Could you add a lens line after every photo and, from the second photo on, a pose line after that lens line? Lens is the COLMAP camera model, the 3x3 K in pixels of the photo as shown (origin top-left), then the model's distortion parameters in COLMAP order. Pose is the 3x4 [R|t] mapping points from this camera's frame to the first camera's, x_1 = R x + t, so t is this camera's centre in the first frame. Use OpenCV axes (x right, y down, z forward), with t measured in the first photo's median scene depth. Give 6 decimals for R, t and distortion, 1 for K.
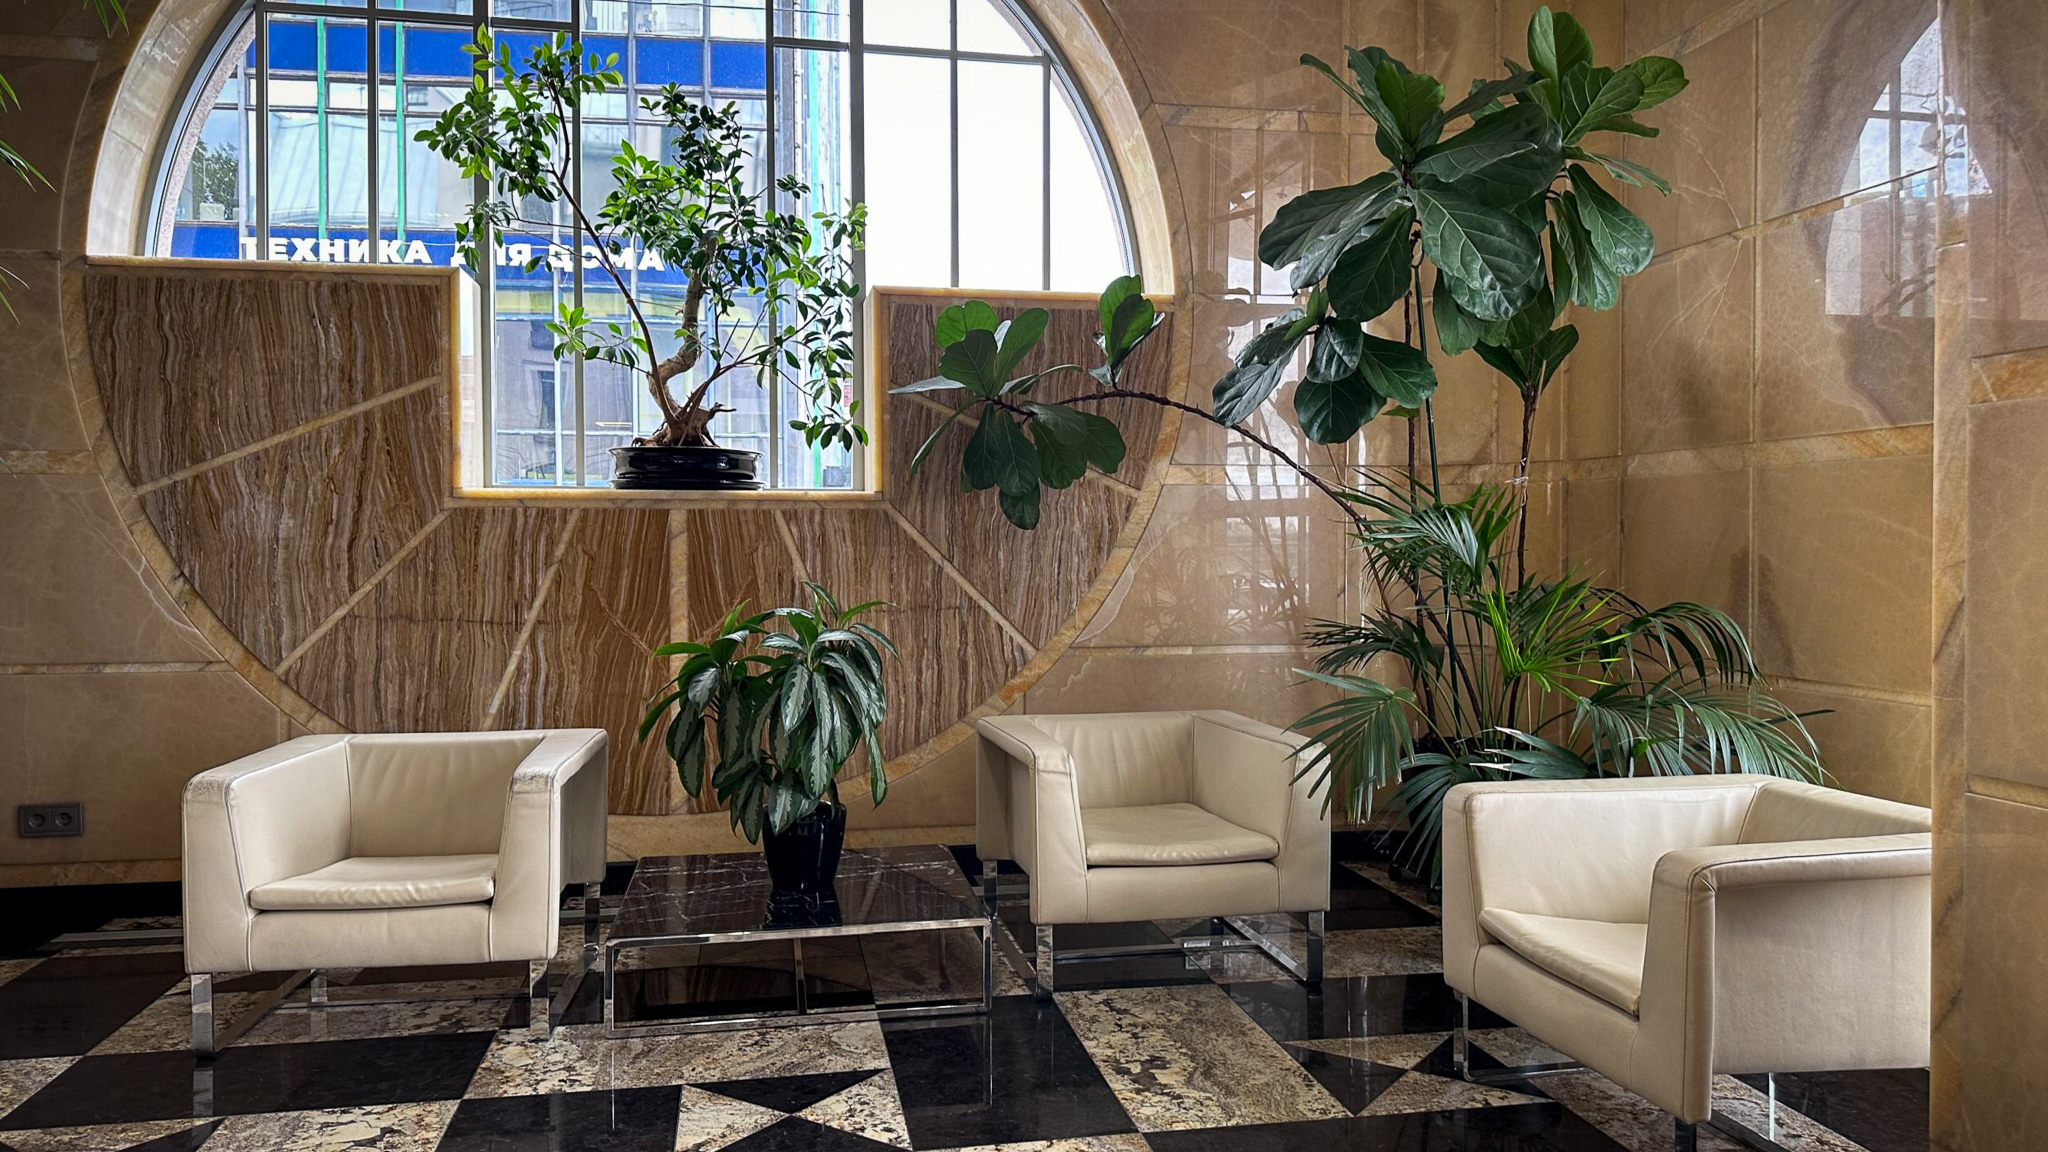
lens RADIAL K [[1440.6, 0, 1046.8], [0, 1440.6, 579.4], [0, 0, 1]] dist [0.073794, -0.114098]
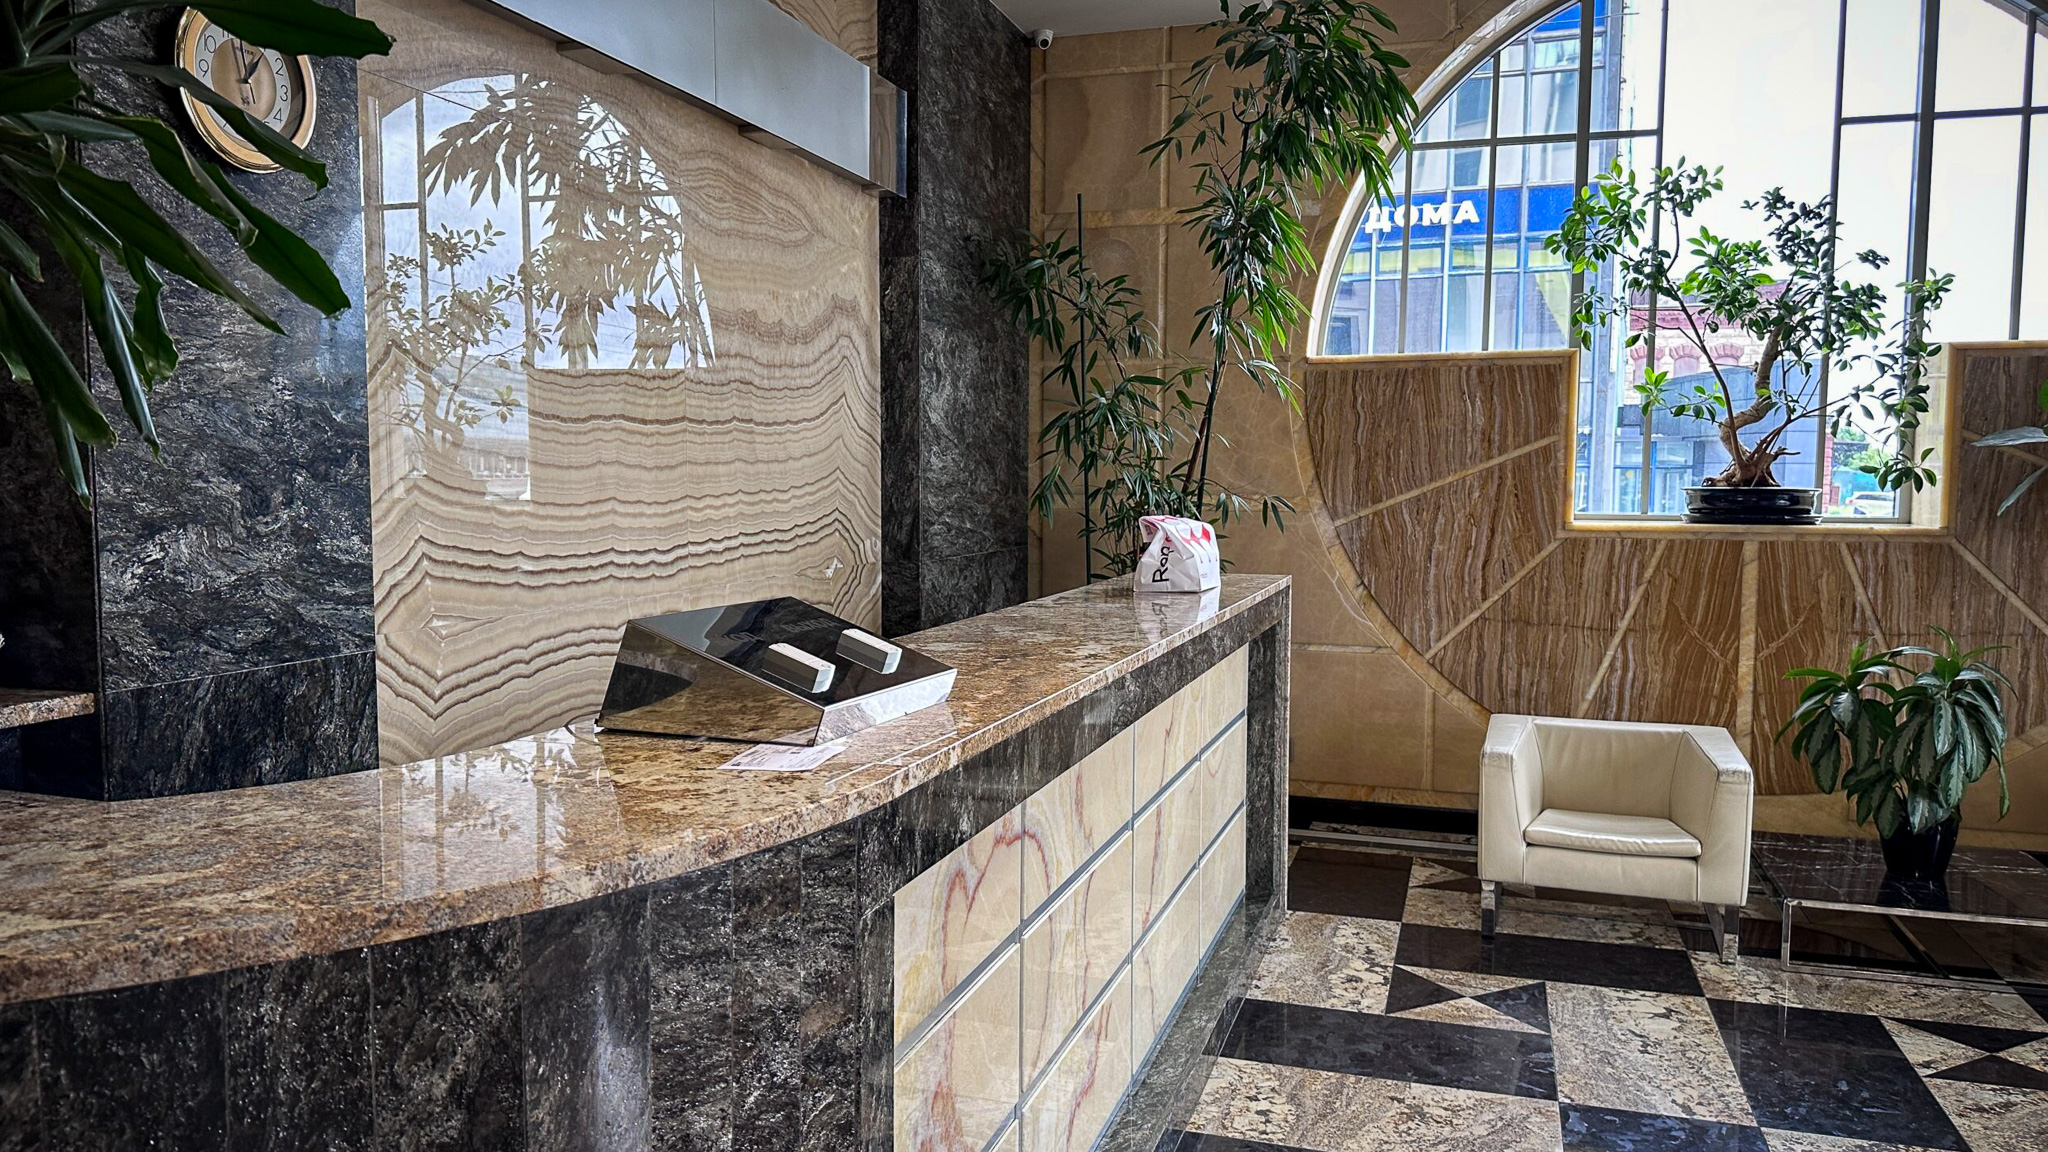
lens RADIAL K [[1439.7, 0, 1013.9], [0, 1439.7, 592.8], [0, 0, 1]] dist [0.049060, -0.074856]
pose [[0.871927, 0.045758, -0.487493, -0.209098], [-0.014972, 0.997650, 0.066866, -0.080250], [0.489407, -0.051003, 0.870563, -0.357980]]
